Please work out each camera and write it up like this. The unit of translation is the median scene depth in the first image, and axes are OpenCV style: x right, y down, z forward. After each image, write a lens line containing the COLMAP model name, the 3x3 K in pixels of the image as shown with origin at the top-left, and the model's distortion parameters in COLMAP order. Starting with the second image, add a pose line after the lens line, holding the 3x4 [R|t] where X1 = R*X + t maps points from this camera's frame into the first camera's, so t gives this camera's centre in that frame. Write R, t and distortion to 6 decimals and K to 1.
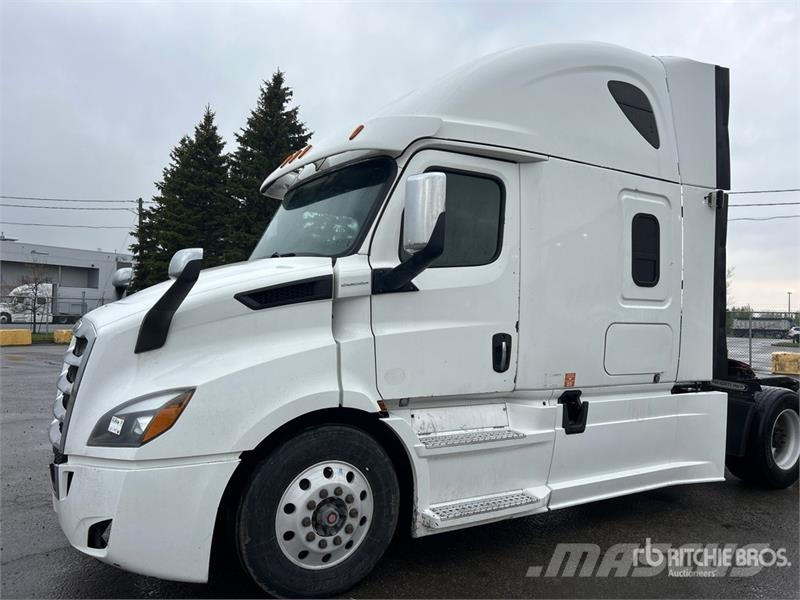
lens RADIAL K [[595.4, 0, 401.3], [0, 595.4, 302.9], [0, 0, 1]] dist [0.030419, -0.029831]
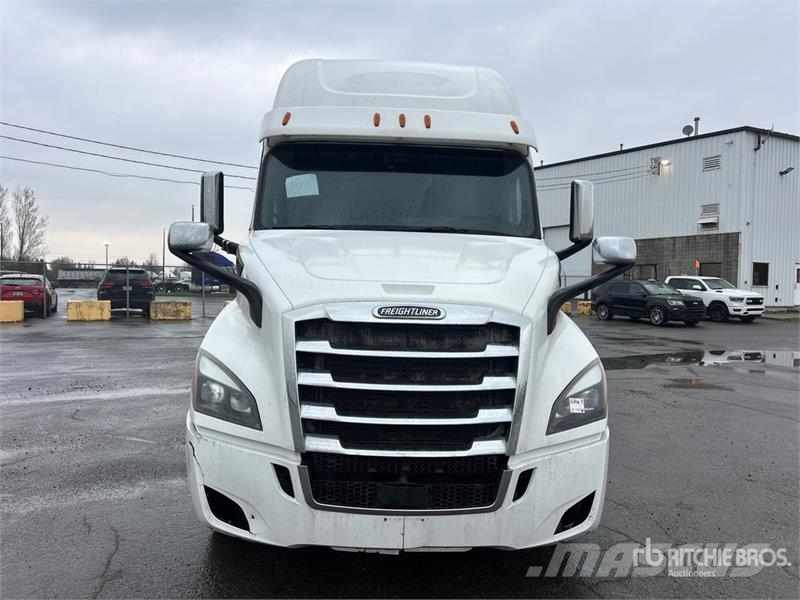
lens RADIAL K [[595.4, 0, 404.4], [0, 595.4, 297.5], [0, 0, 1]] dist [0.030419, -0.029831]
pose [[0.474836, -0.041284, 0.879106, -1.162001], [-0.024695, 0.997881, 0.060201, -0.027917], [-0.879728, -0.050295, 0.472810, 0.600095]]
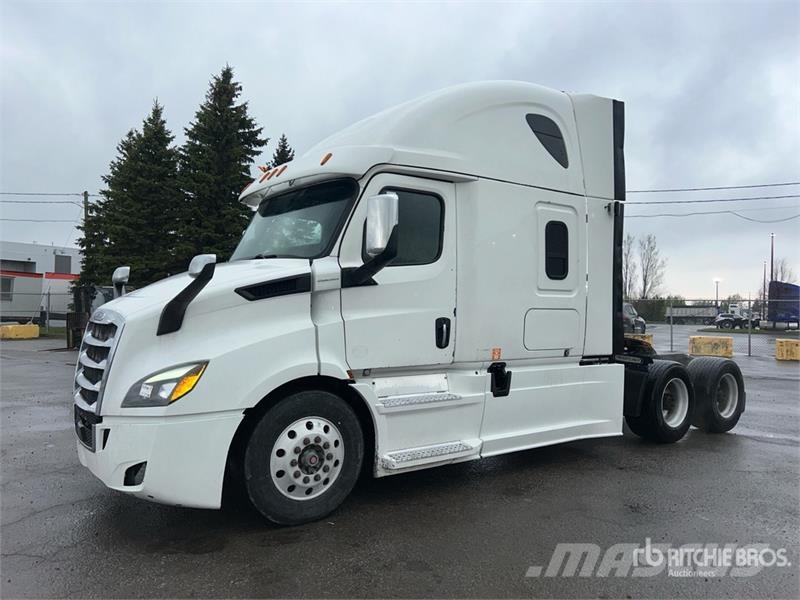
lens RADIAL K [[595.4, 0, 400.6], [0, 595.4, 297.8], [0, 0, 1]] dist [0.030419, -0.029831]
pose [[0.996408, -0.009931, 0.084094, -0.026593], [0.009503, 0.999940, 0.005492, 0.001181], [-0.084143, -0.004673, 0.996443, -0.254692]]
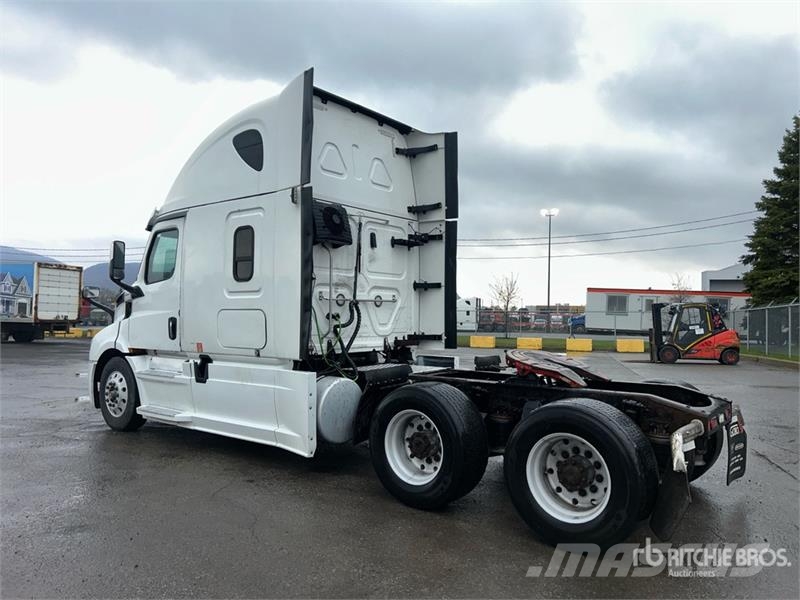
lens RADIAL K [[595.4, 0, 400.3], [0, 595.4, 299.3], [0, 0, 1]] dist [0.030419, -0.029831]
pose [[0.343666, -0.052097, -0.937646, 2.063467], [0.016202, 0.998640, -0.049548, 0.097119], [0.938952, 0.001836, 0.344043, 1.030931]]
